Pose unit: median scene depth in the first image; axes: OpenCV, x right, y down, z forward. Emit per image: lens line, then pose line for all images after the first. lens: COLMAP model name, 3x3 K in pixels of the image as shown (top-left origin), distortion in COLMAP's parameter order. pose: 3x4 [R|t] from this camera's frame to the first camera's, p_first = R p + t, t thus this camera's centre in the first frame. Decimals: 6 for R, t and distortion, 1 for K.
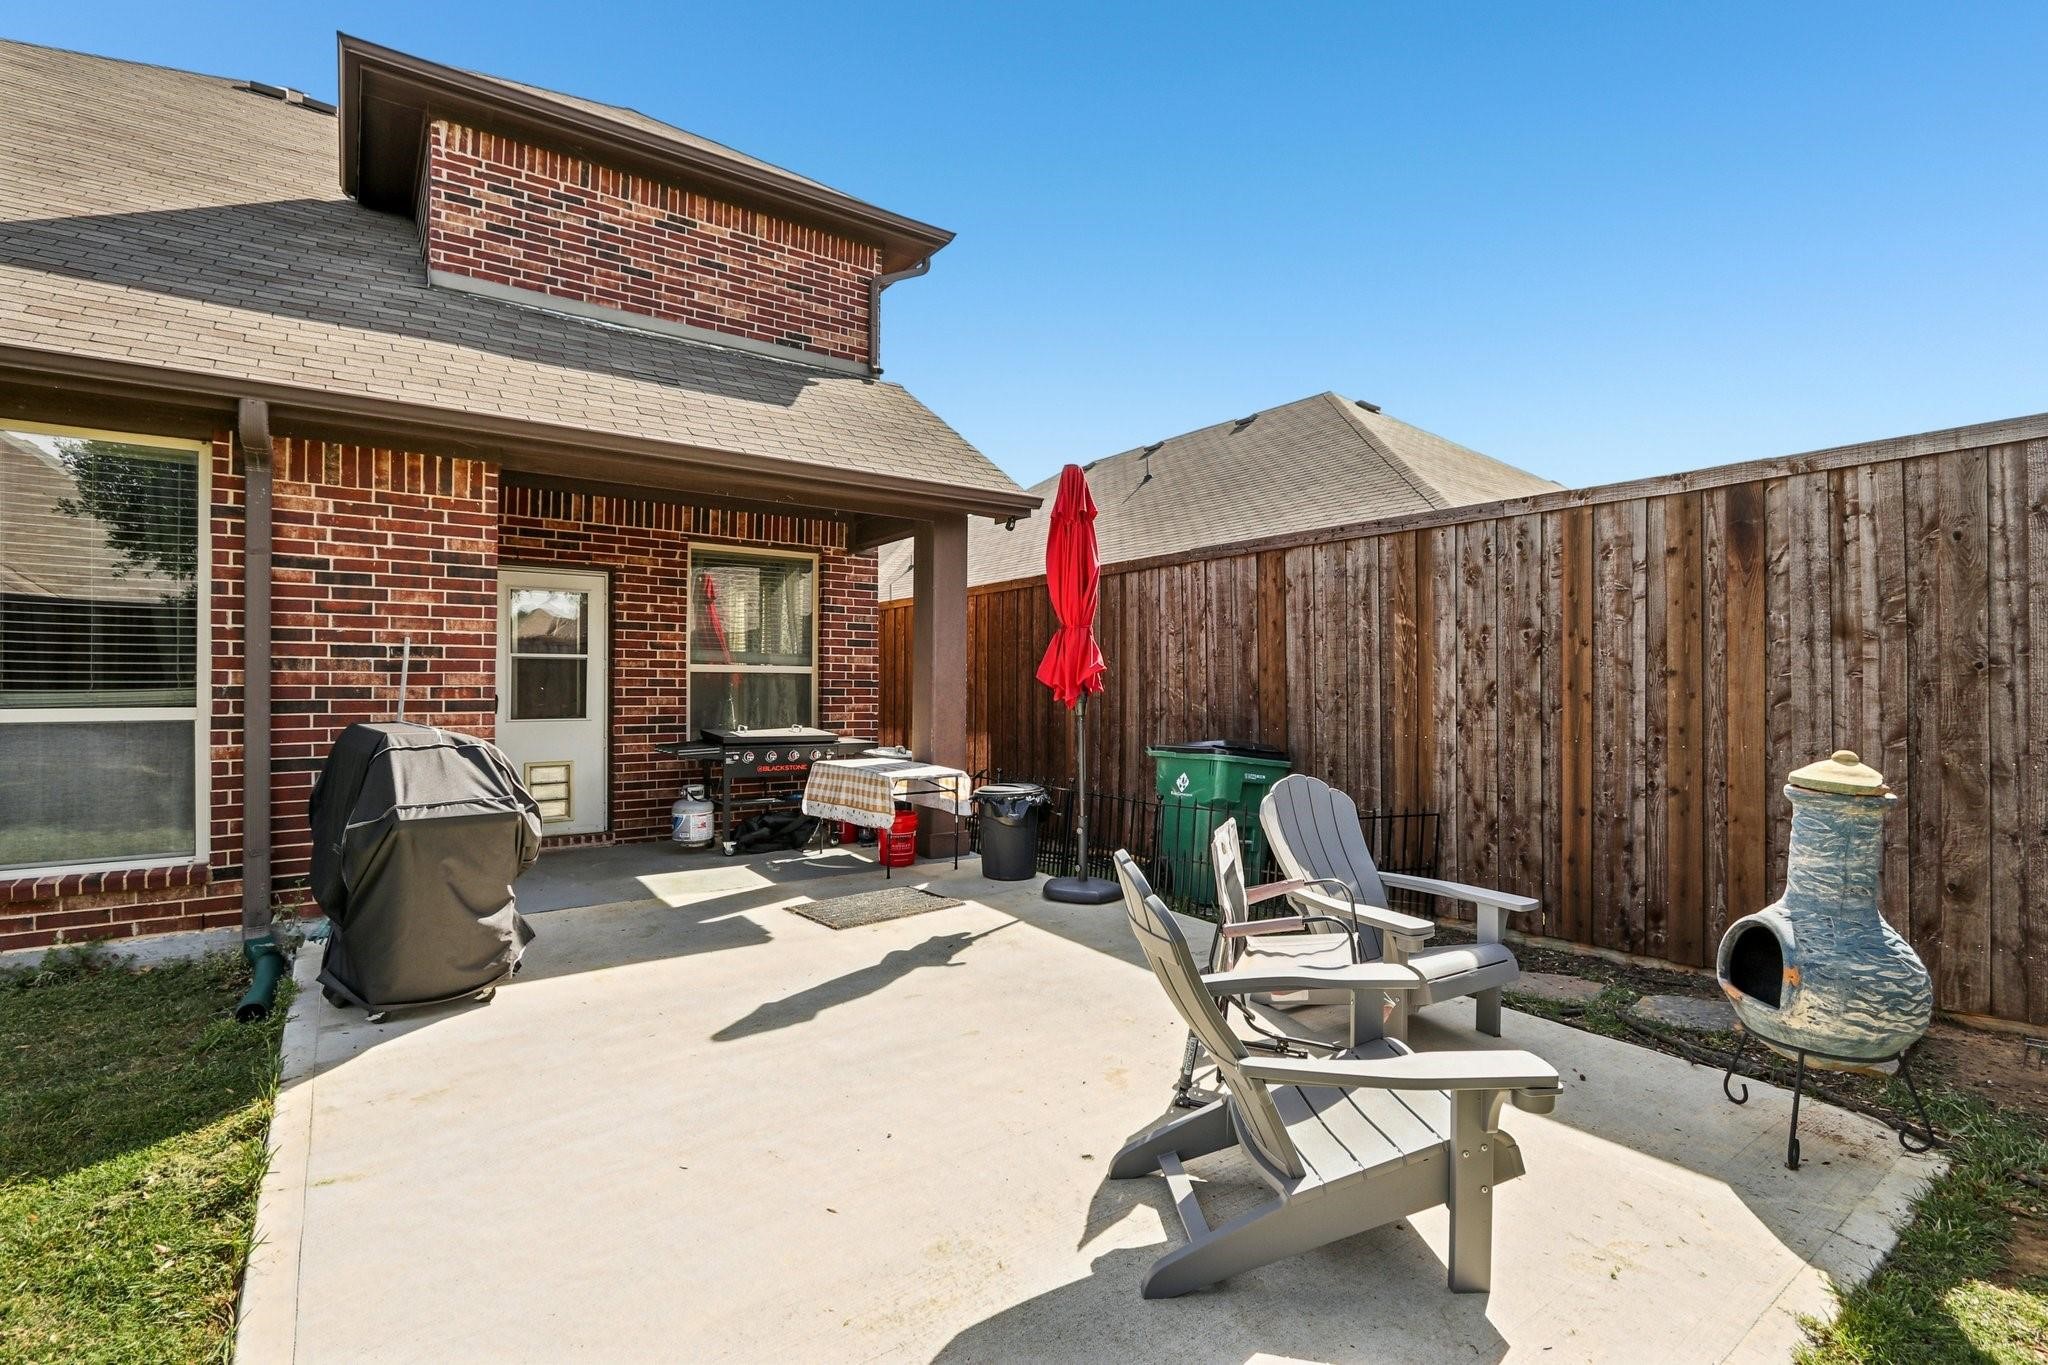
lens RADIAL K [[946.7, 0, 1018.7], [0, 946.7, 680.8], [0, 0, 1]] dist [-0.008059, 0.000461]
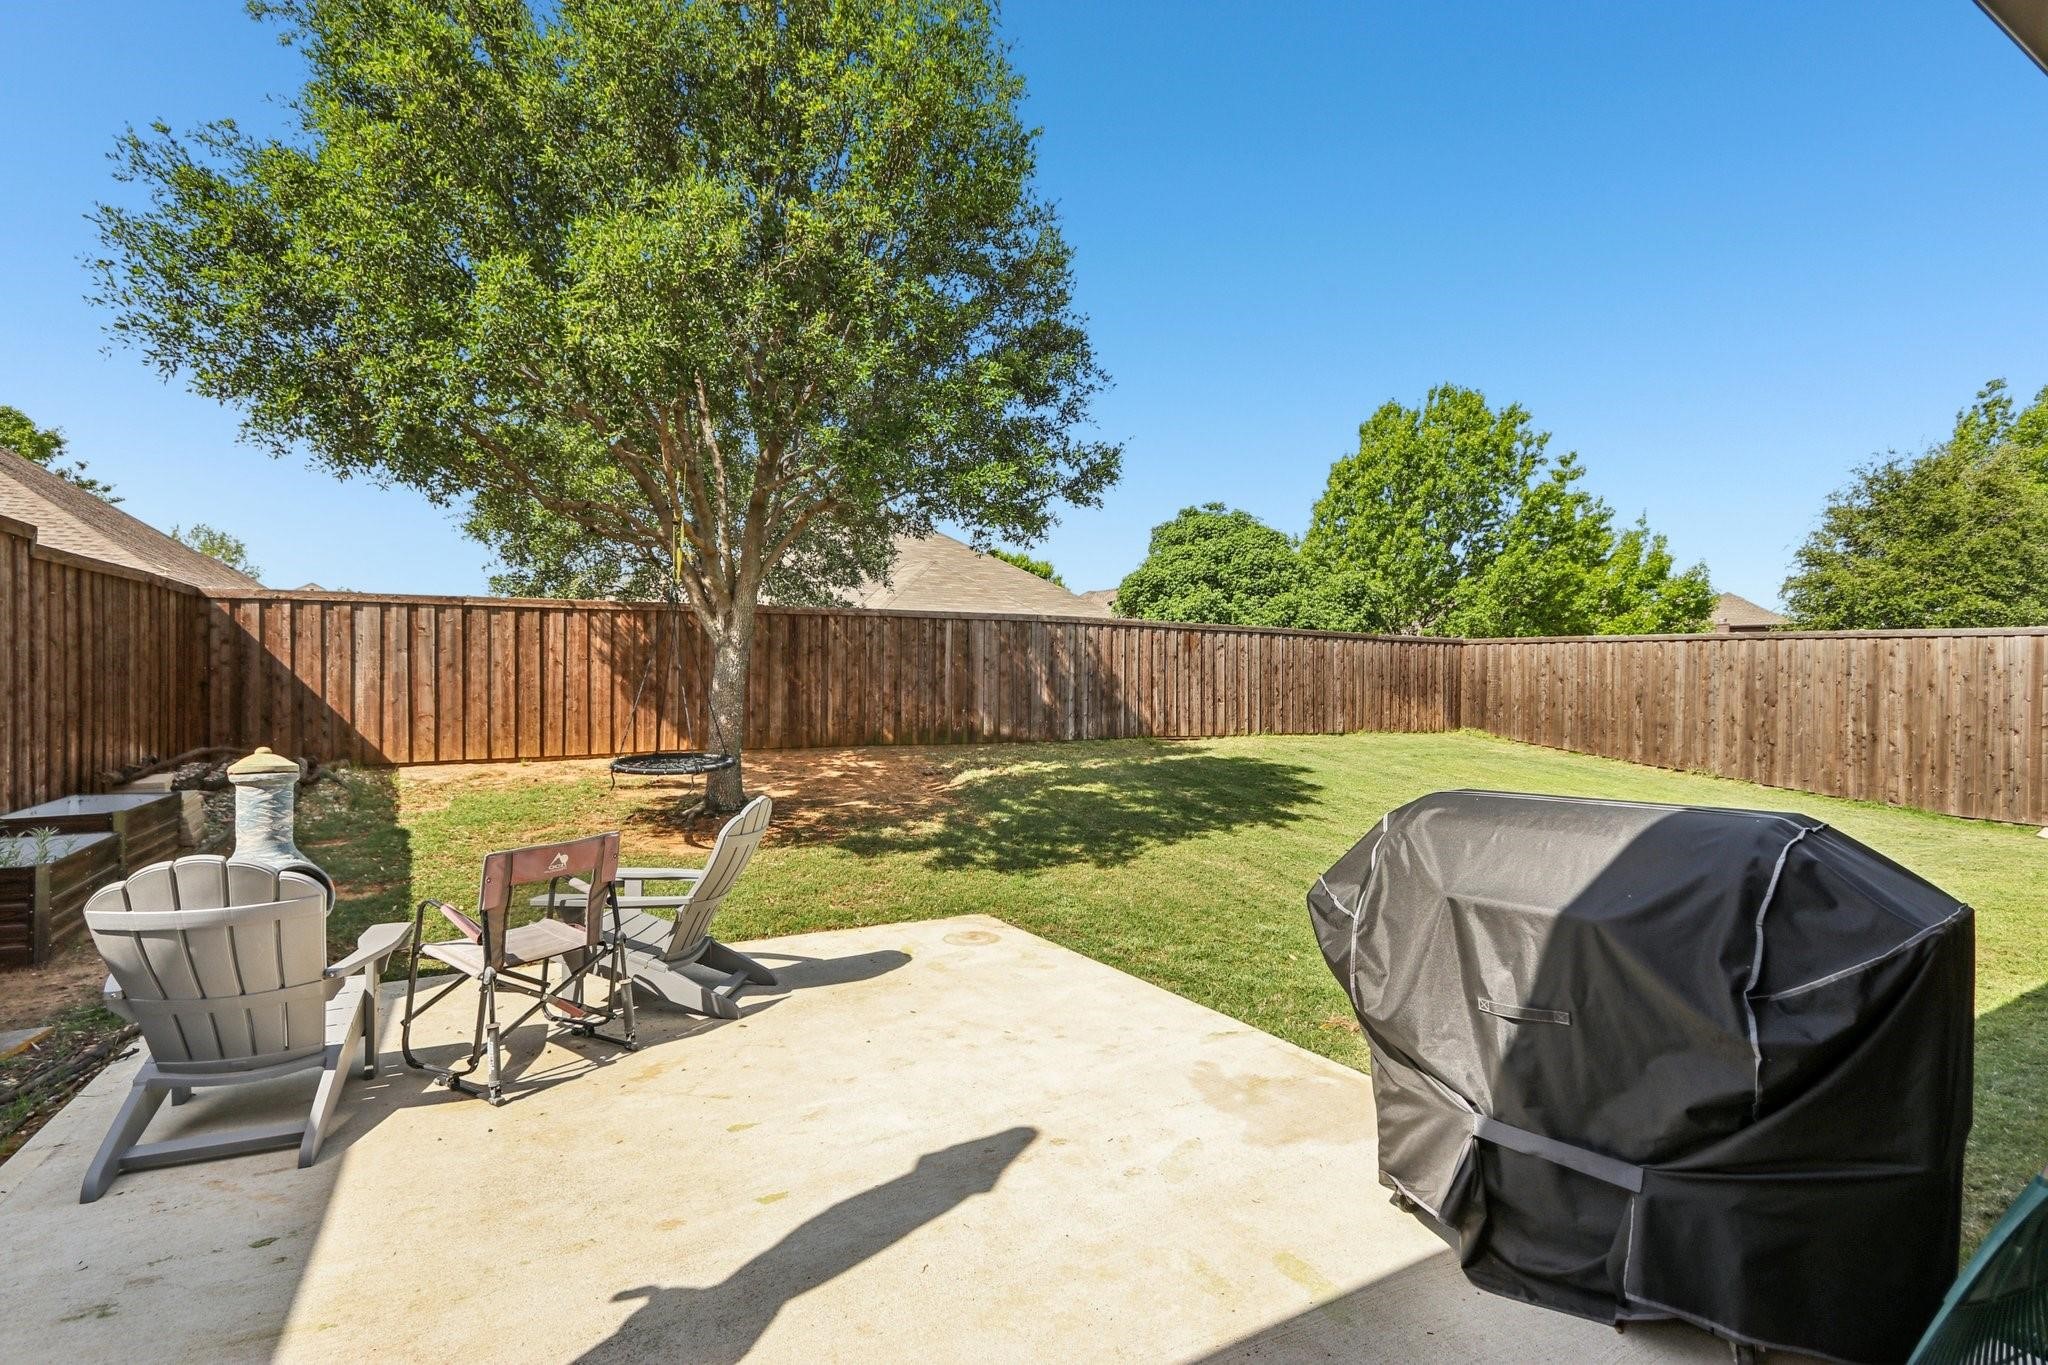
lens RADIAL K [[946.7, 0, 1026.8], [0, 946.7, 684.4], [0, 0, 1]] dist [-0.008059, 0.000461]
pose [[-0.993713, -0.007927, 0.111677, -0.354826], [-0.008007, 0.999968, -0.000268, -0.022591], [-0.111671, -0.001161, -0.993745, 1.609958]]
